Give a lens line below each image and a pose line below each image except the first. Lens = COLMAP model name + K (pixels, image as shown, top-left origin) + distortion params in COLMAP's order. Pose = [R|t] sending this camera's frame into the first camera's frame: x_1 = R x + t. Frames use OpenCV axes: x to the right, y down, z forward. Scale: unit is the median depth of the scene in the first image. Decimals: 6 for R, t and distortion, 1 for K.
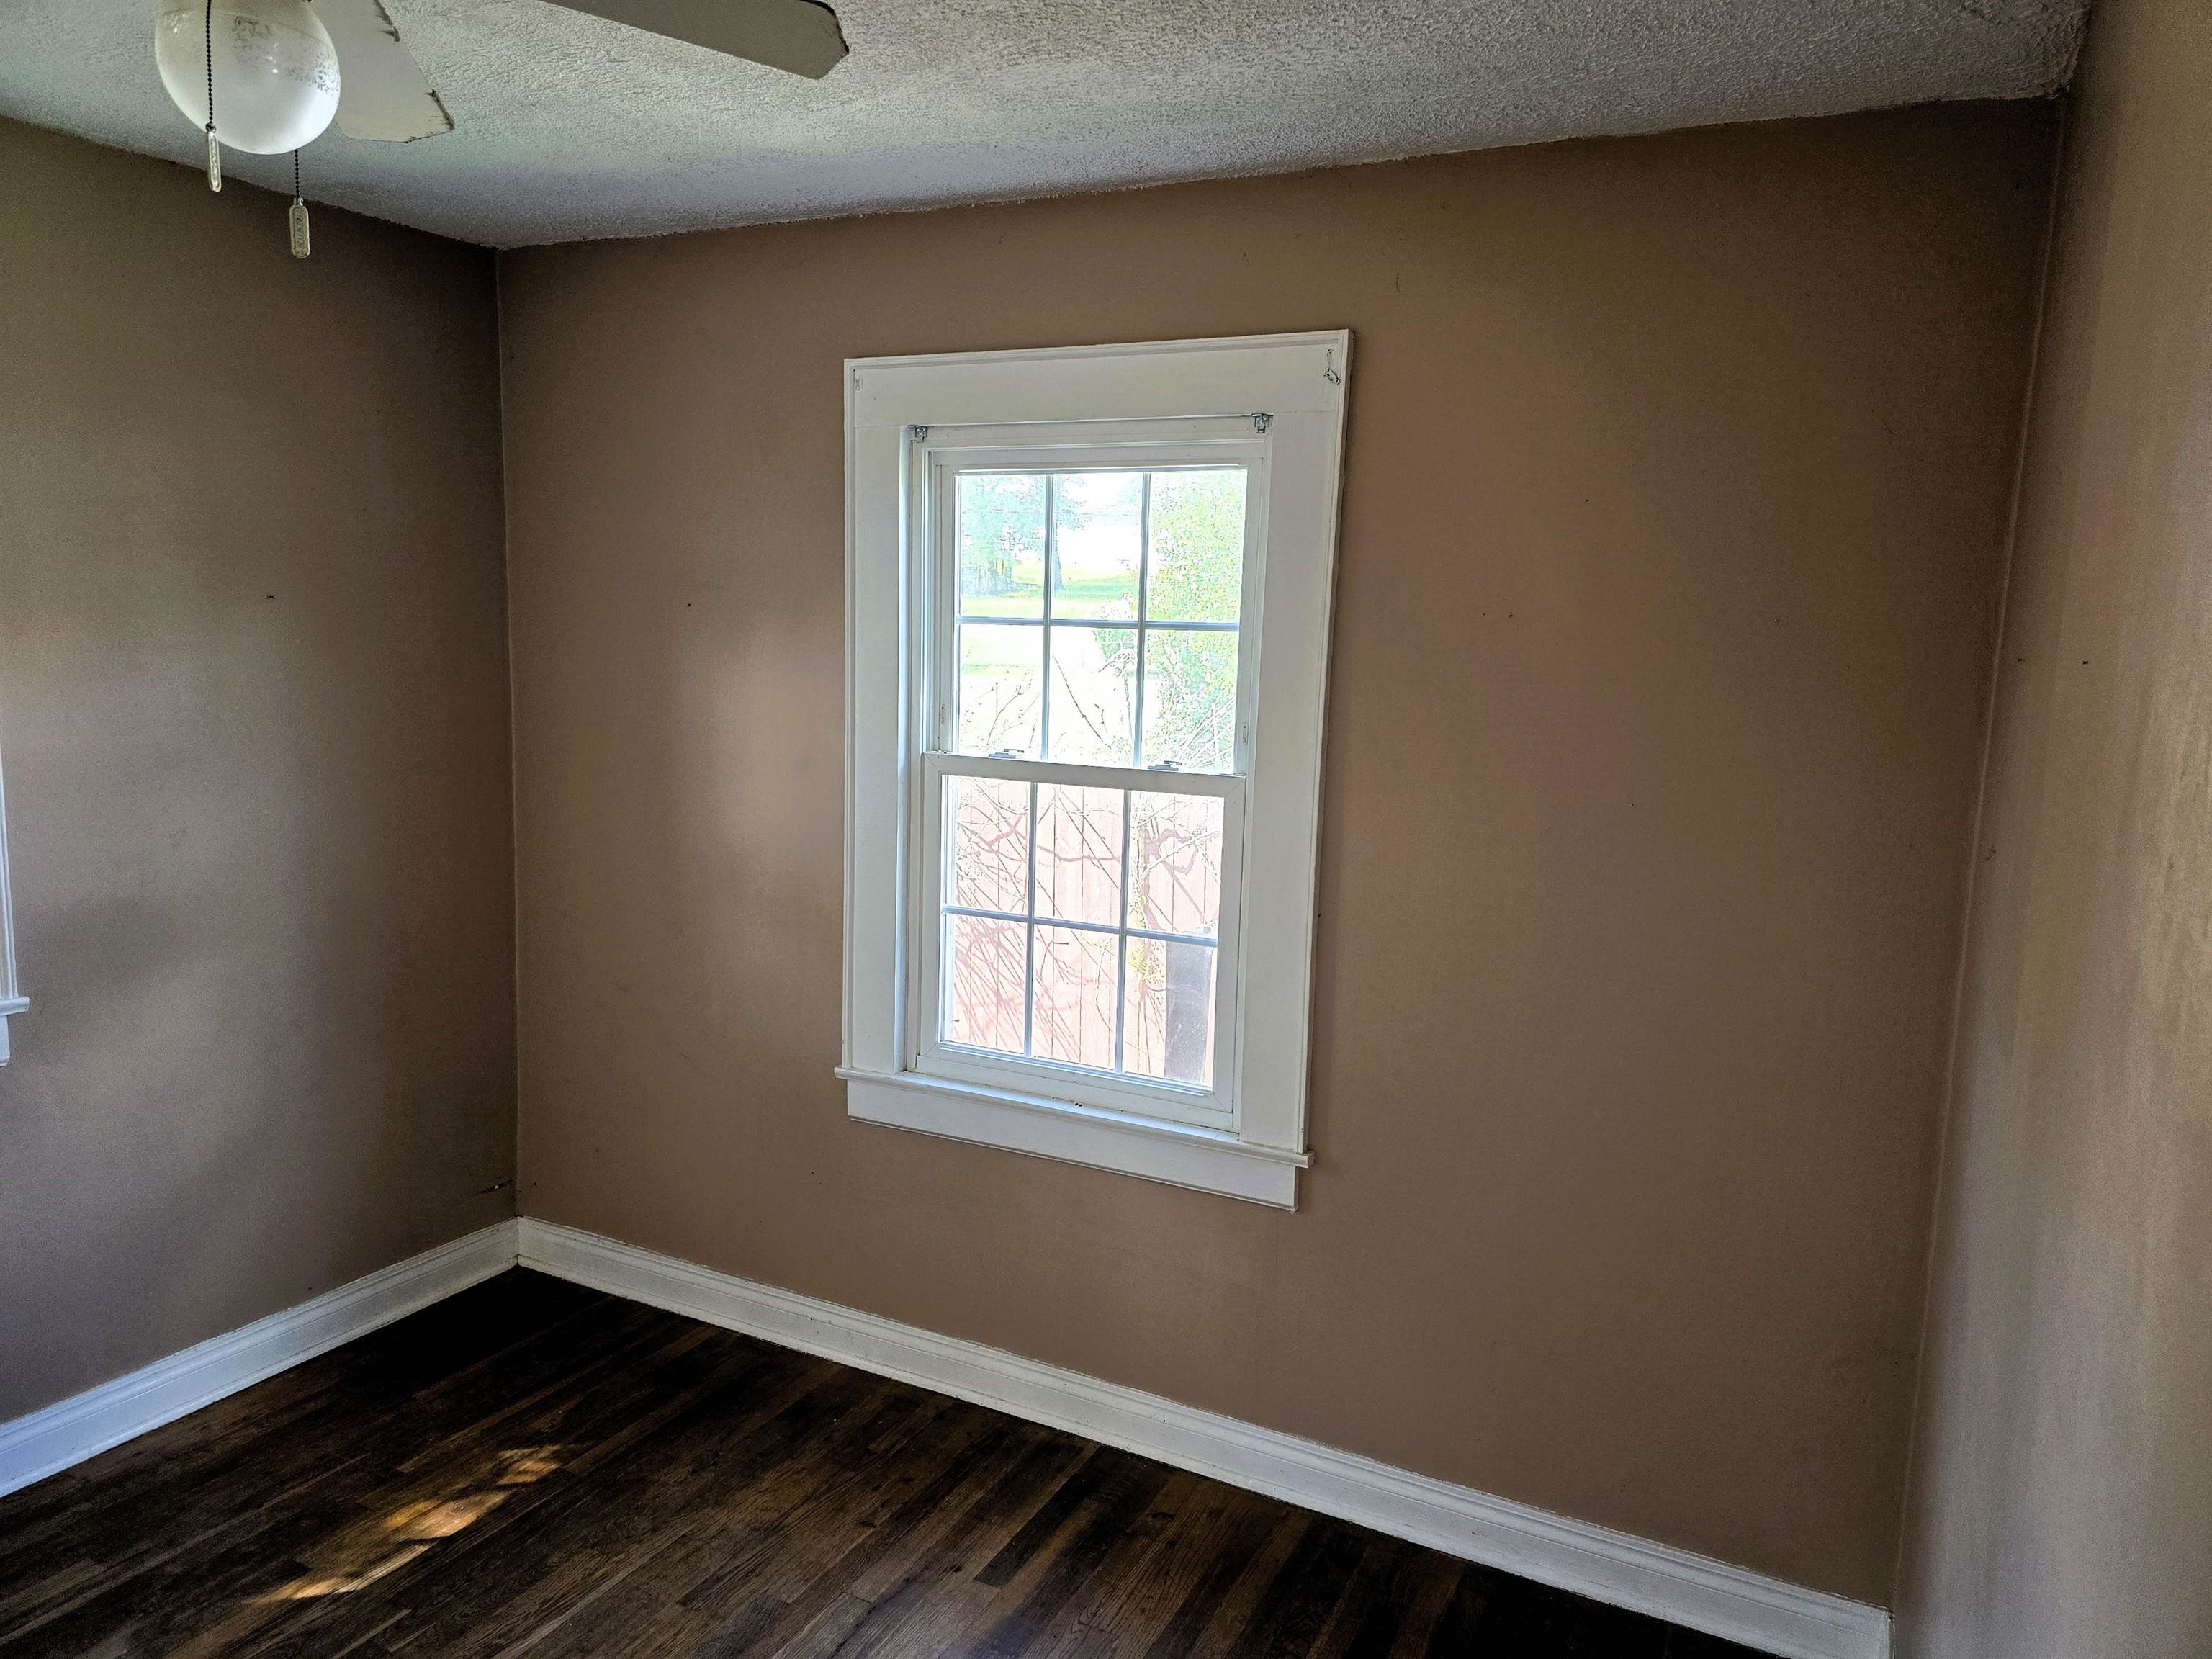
lens RADIAL K [[1489.5, 0, 1121.1], [0, 1489.5, 840.4], [0, 0, 1]] dist [0.070442, -0.062216]
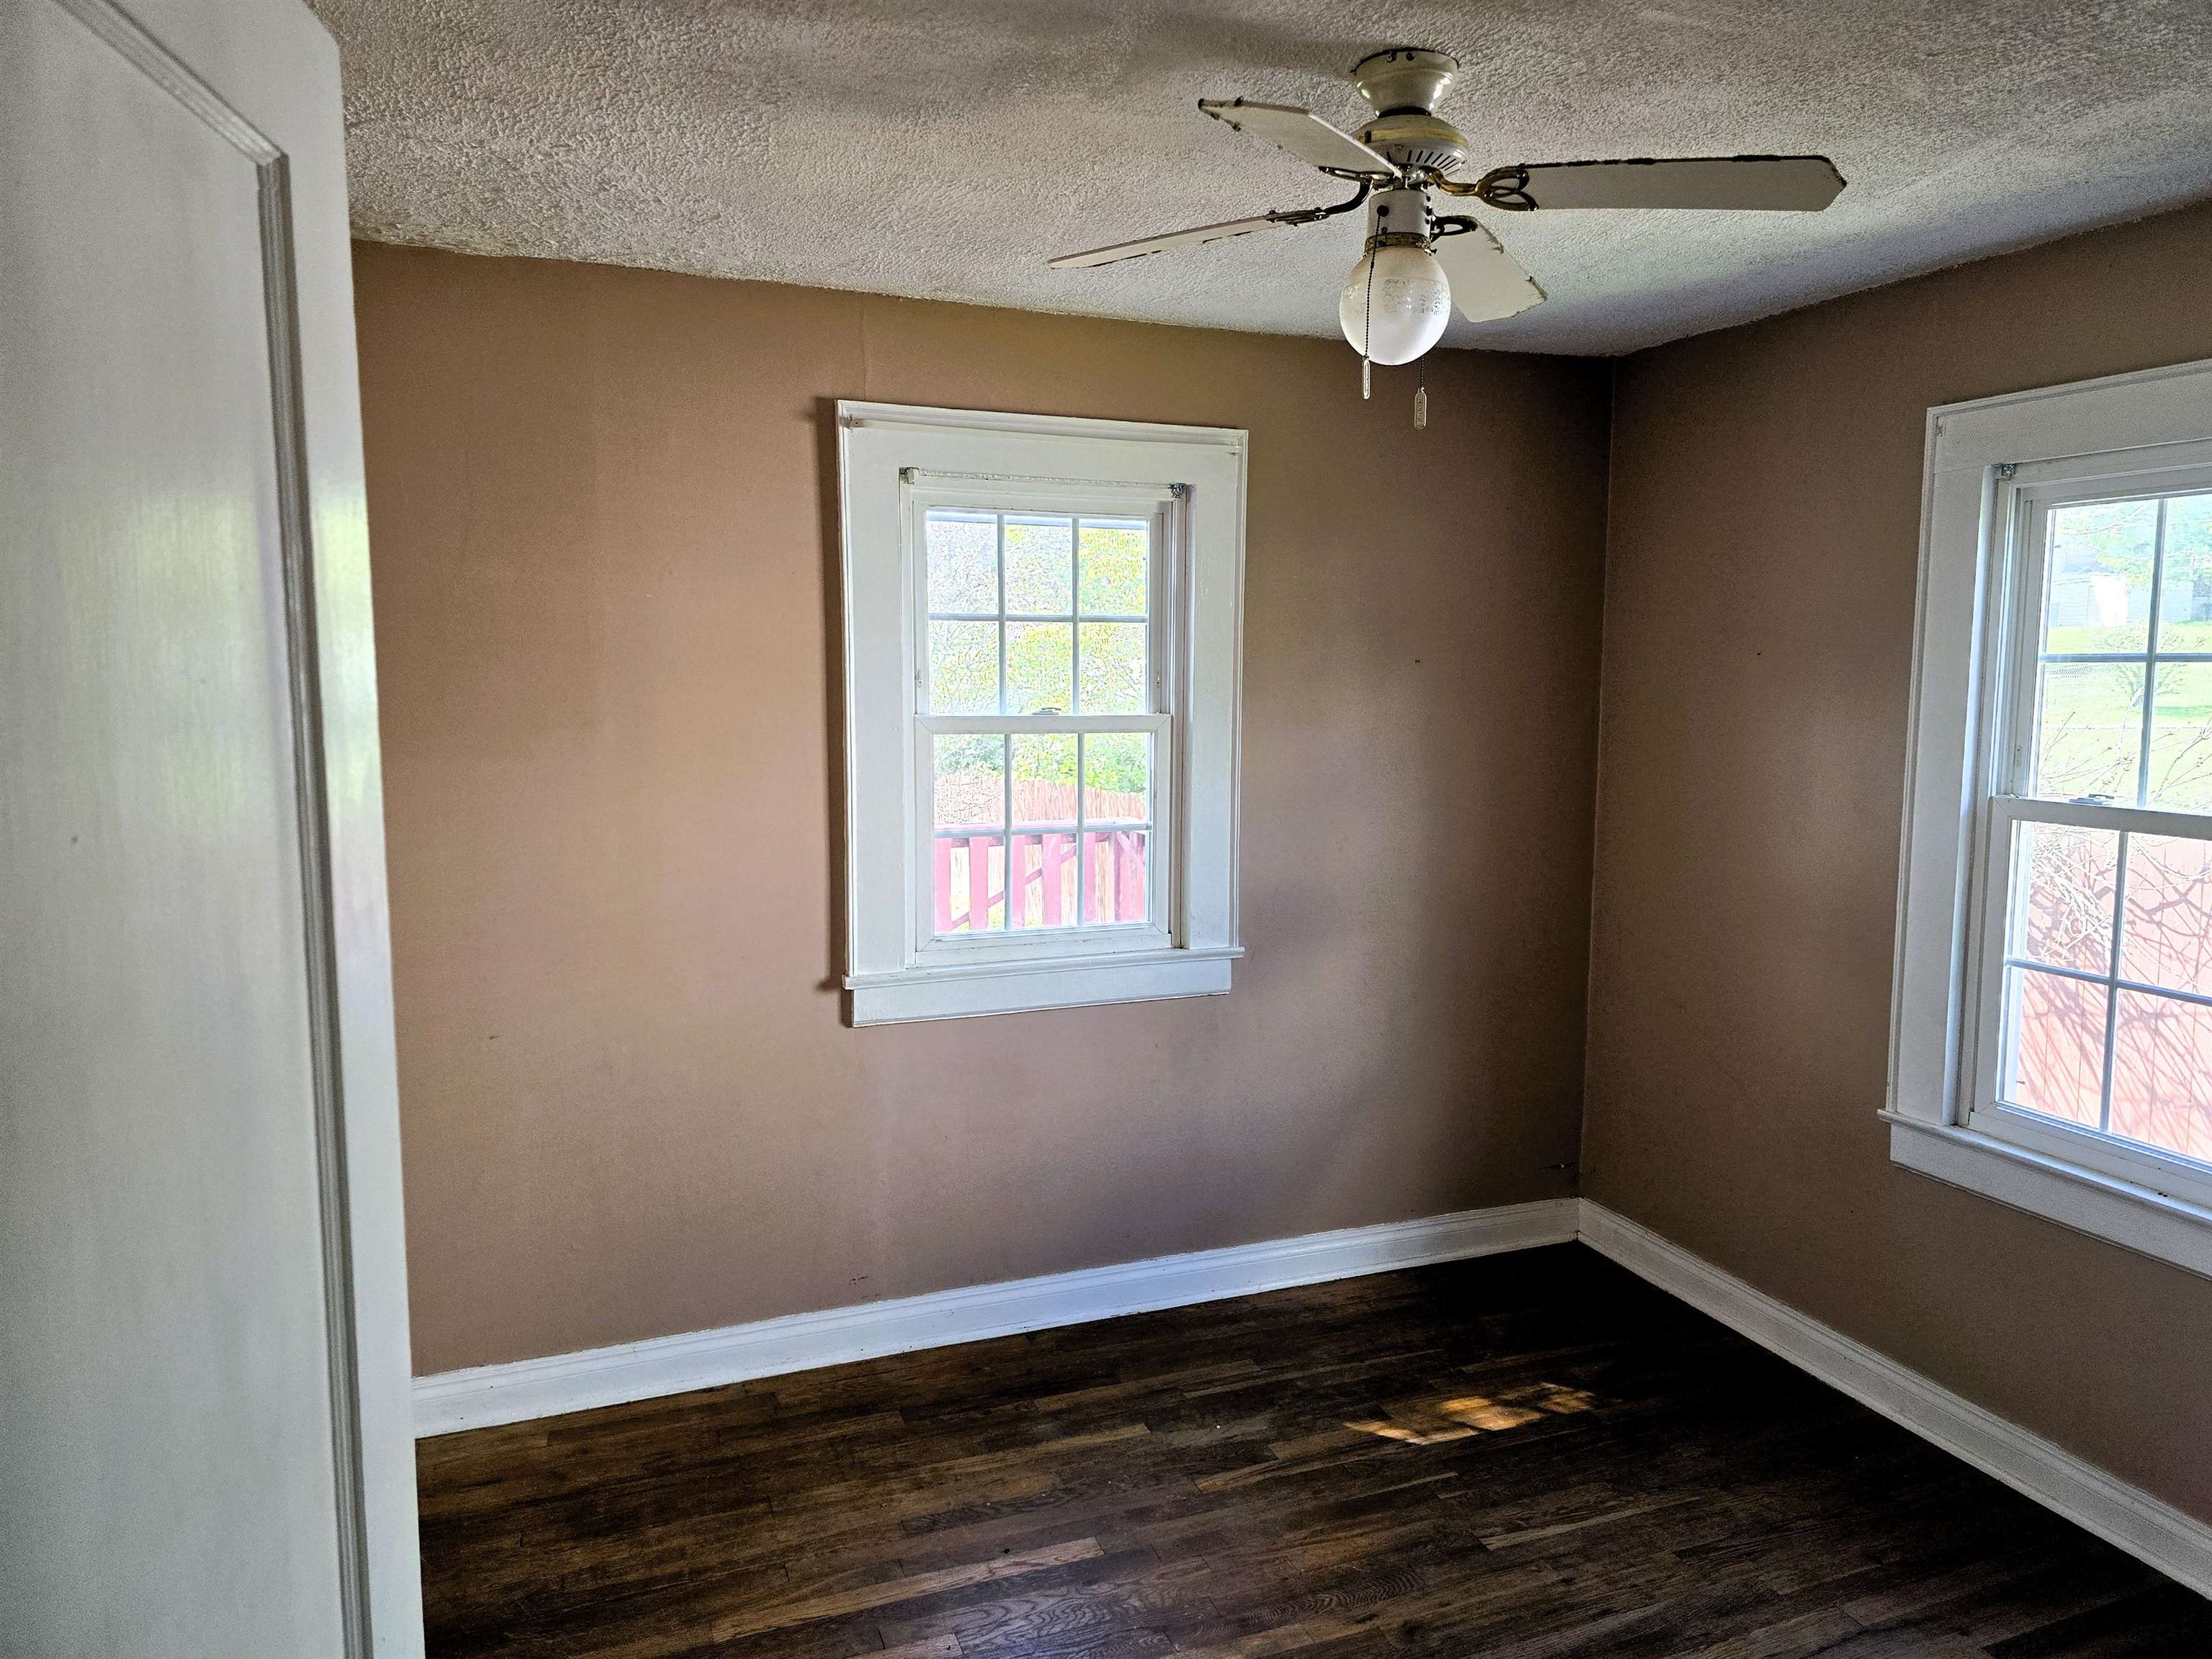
lens RADIAL K [[1489.5, 0, 1124.9], [0, 1489.5, 836.5], [0, 0, 1]] dist [0.070442, -0.062216]
pose [[0.746957, 0.050112, -0.662981, 0.102775], [-0.072408, 0.997356, -0.006193, 0.014326], [0.660918, 0.052631, 0.748611, -0.109729]]
